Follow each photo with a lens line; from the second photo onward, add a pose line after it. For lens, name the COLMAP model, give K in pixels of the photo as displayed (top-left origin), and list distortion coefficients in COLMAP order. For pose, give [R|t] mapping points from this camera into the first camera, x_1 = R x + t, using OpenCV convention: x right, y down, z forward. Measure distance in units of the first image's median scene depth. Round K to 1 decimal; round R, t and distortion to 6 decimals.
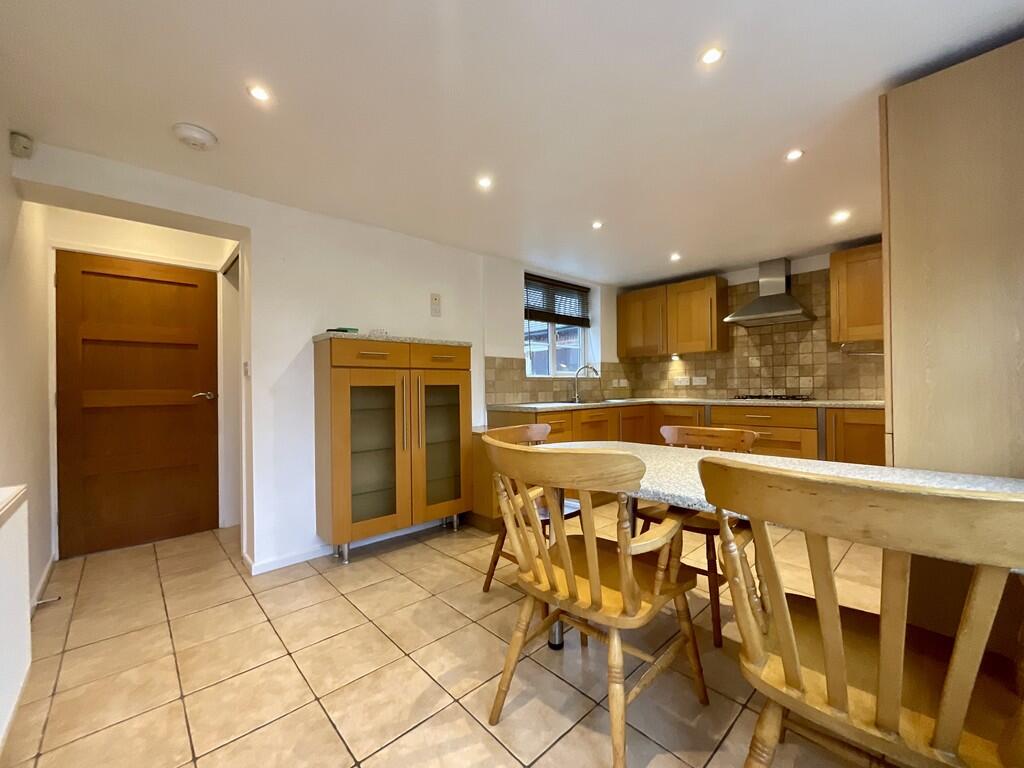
lens RADIAL K [[417.7, 0, 512.0], [0, 417.7, 384.0], [0, 0, 1]] dist [-0.000054, 0.000138]
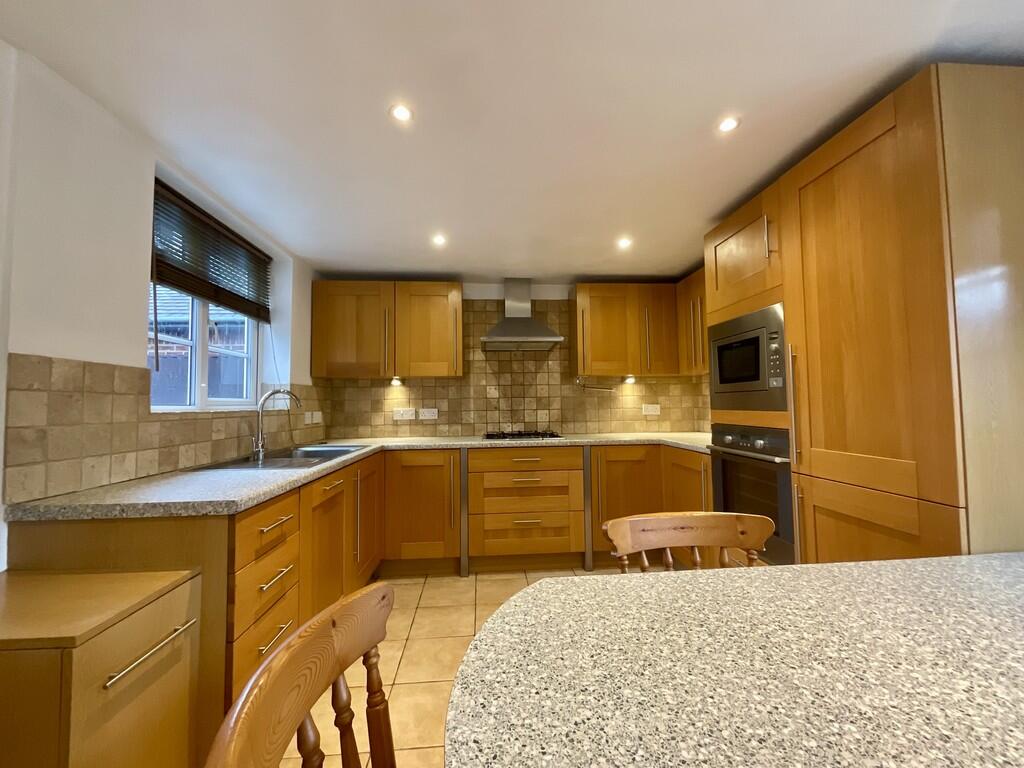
lens RADIAL K [[417.7, 0, 512.0], [0, 417.7, 384.0], [0, 0, 1]] dist [-0.000054, 0.000138]
pose [[0.620306, 0.044237, 0.783111, -0.065605], [-0.000931, 0.998449, -0.055664, -0.021389], [-0.784359, 0.033800, 0.619385, 0.434495]]
